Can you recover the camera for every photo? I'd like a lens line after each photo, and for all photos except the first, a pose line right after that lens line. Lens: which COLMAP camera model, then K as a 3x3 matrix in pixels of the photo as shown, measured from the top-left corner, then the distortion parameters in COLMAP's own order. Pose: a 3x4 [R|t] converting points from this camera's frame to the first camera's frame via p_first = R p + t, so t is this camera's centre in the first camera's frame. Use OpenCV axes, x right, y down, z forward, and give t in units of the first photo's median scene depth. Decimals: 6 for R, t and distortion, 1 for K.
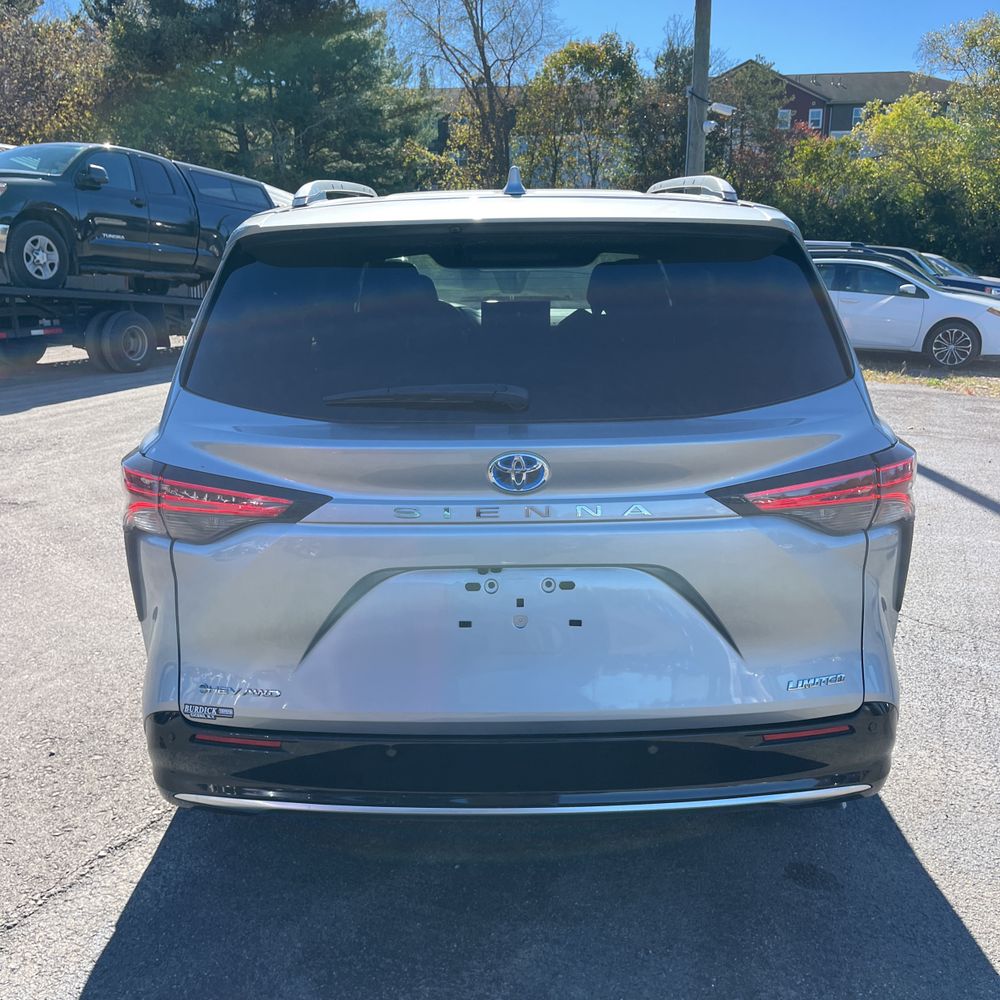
lens RADIAL K [[998.4, 0, 503.1], [0, 998.4, 506.3], [0, 0, 1]] dist [0.017060, 0.016881]
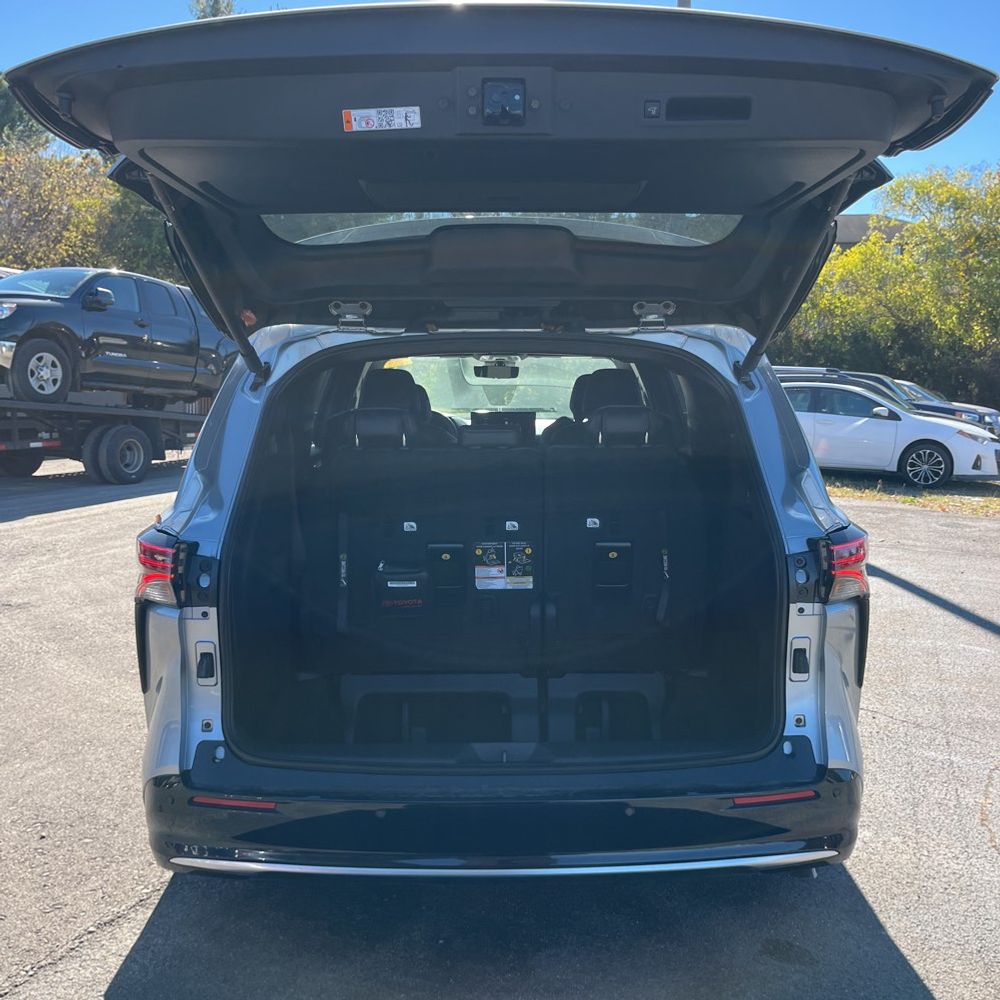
lens RADIAL K [[997.7, 0, 502.1], [0, 997.7, 499.5], [0, 0, 1]] dist [0.030038, -0.025208]
pose [[0.999897, 0.008352, 0.011653, 0.000131], [-0.006811, 0.991933, -0.126583, 0.010514], [-0.012616, 0.126490, 0.991888, -0.017713]]
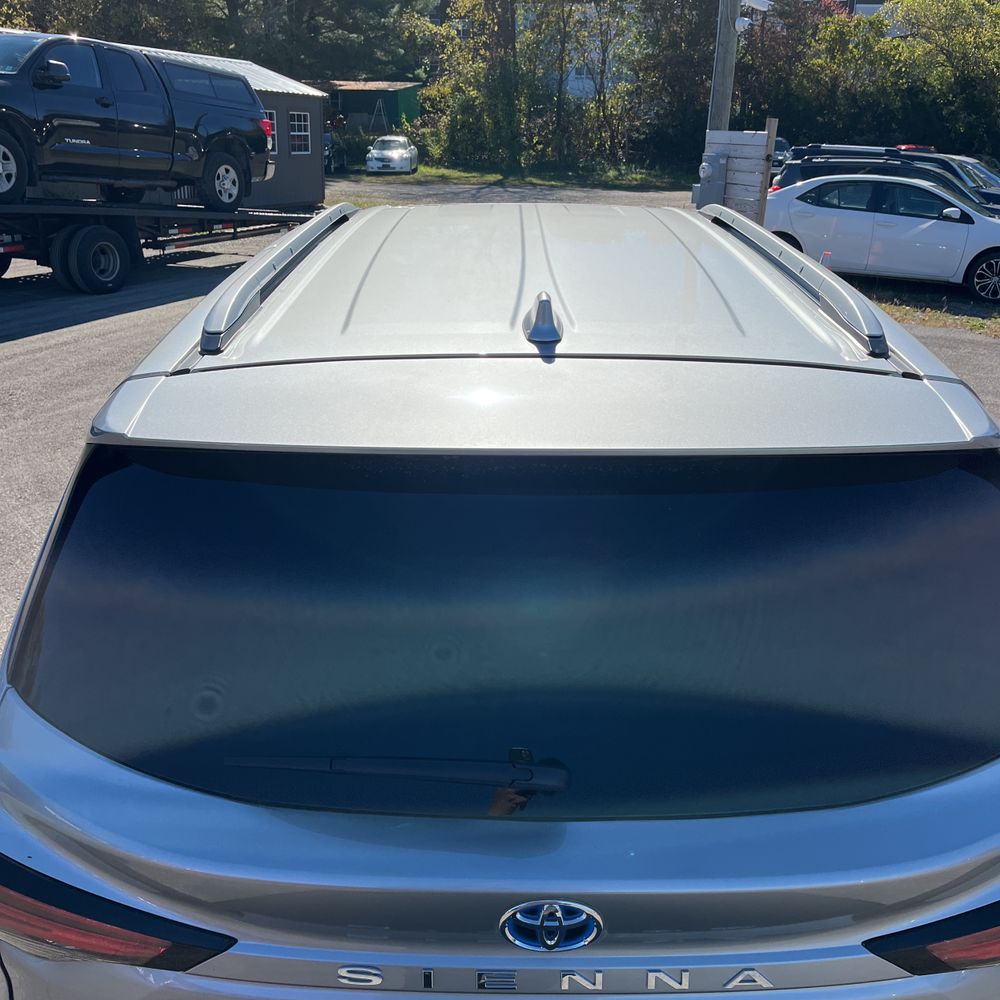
lens RADIAL K [[991.4, 0, 498.1], [0, 991.4, 498.9], [0, 0, 1]] dist [0.085210, -0.111447]
pose [[0.999849, 0.017311, -0.001553, -0.003503], [-0.017048, 0.994199, 0.106200, -0.065617], [0.003382, -0.106157, 0.994344, 0.082921]]
